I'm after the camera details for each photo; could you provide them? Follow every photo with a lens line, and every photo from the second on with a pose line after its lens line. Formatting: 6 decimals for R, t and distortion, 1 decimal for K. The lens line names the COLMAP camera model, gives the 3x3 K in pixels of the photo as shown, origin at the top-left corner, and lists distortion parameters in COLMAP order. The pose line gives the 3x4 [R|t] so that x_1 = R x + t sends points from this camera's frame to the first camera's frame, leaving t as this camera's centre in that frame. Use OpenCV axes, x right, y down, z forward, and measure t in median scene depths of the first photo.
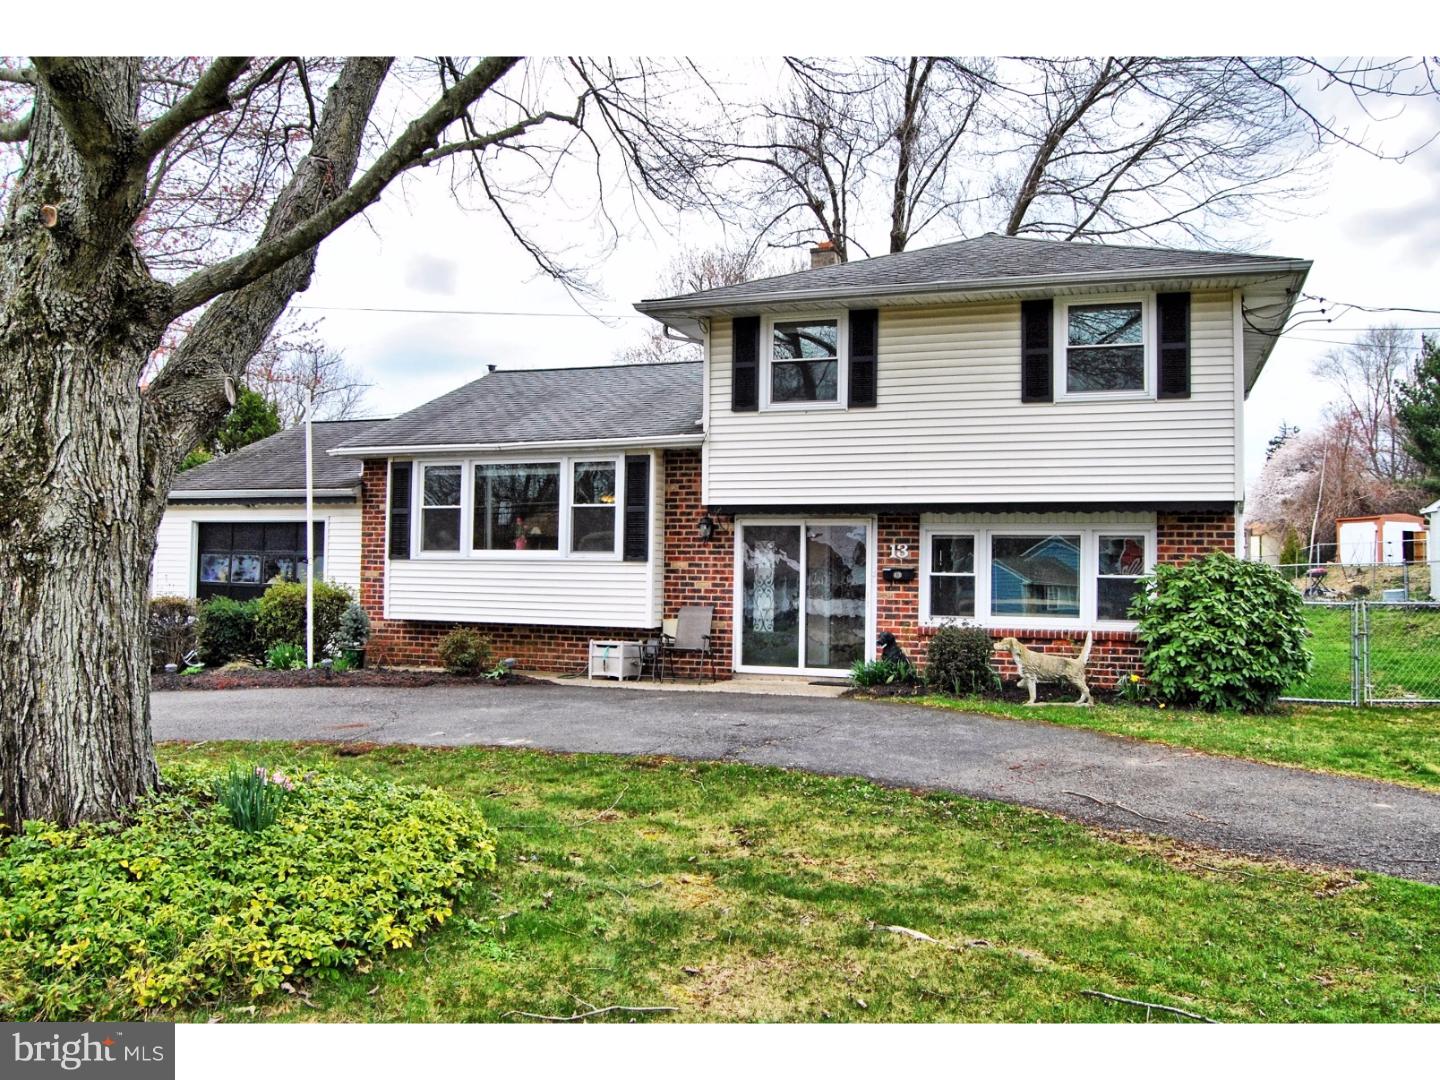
lens RADIAL K [[1130.7, 0, 720.9], [0, 1130.7, 517.7], [0, 0, 1]] dist [-0.100104, 0.010352]
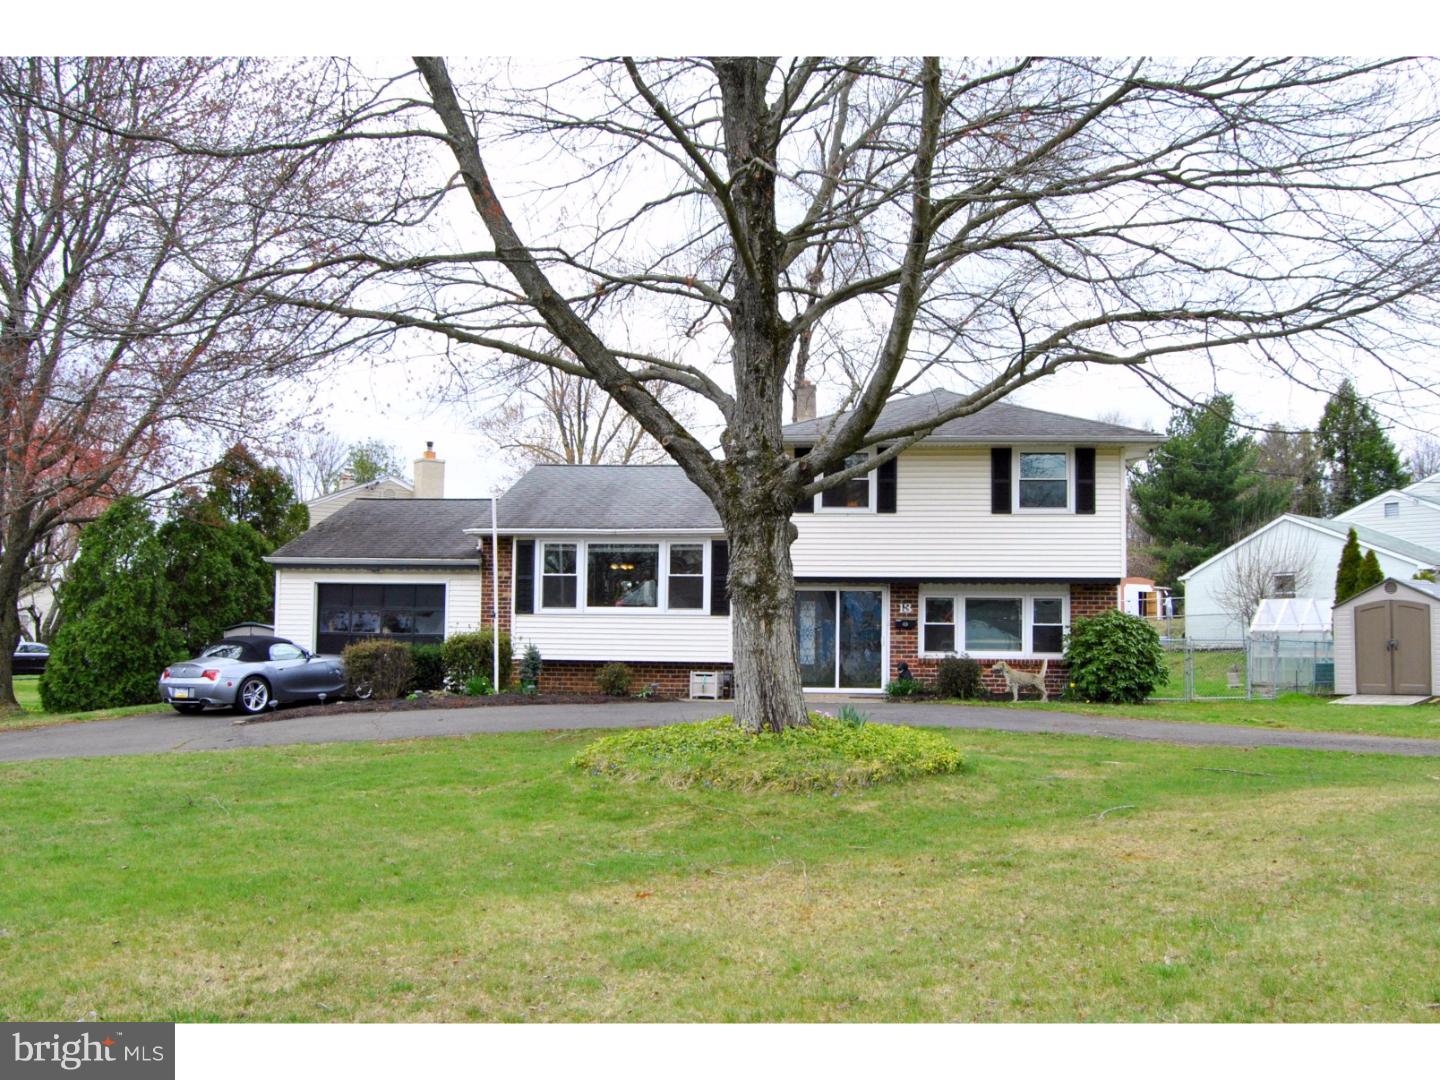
lens RADIAL K [[1184.5, 0, 720.0], [0, 1184.5, 540.0], [0, 0, 1]] dist [-0.113947, 0.003414]
pose [[0.969842, 0.015849, 0.243218, -0.474747], [-0.009124, 0.999545, -0.028750, -0.014134], [-0.243563, 0.025664, 0.969546, -0.476988]]
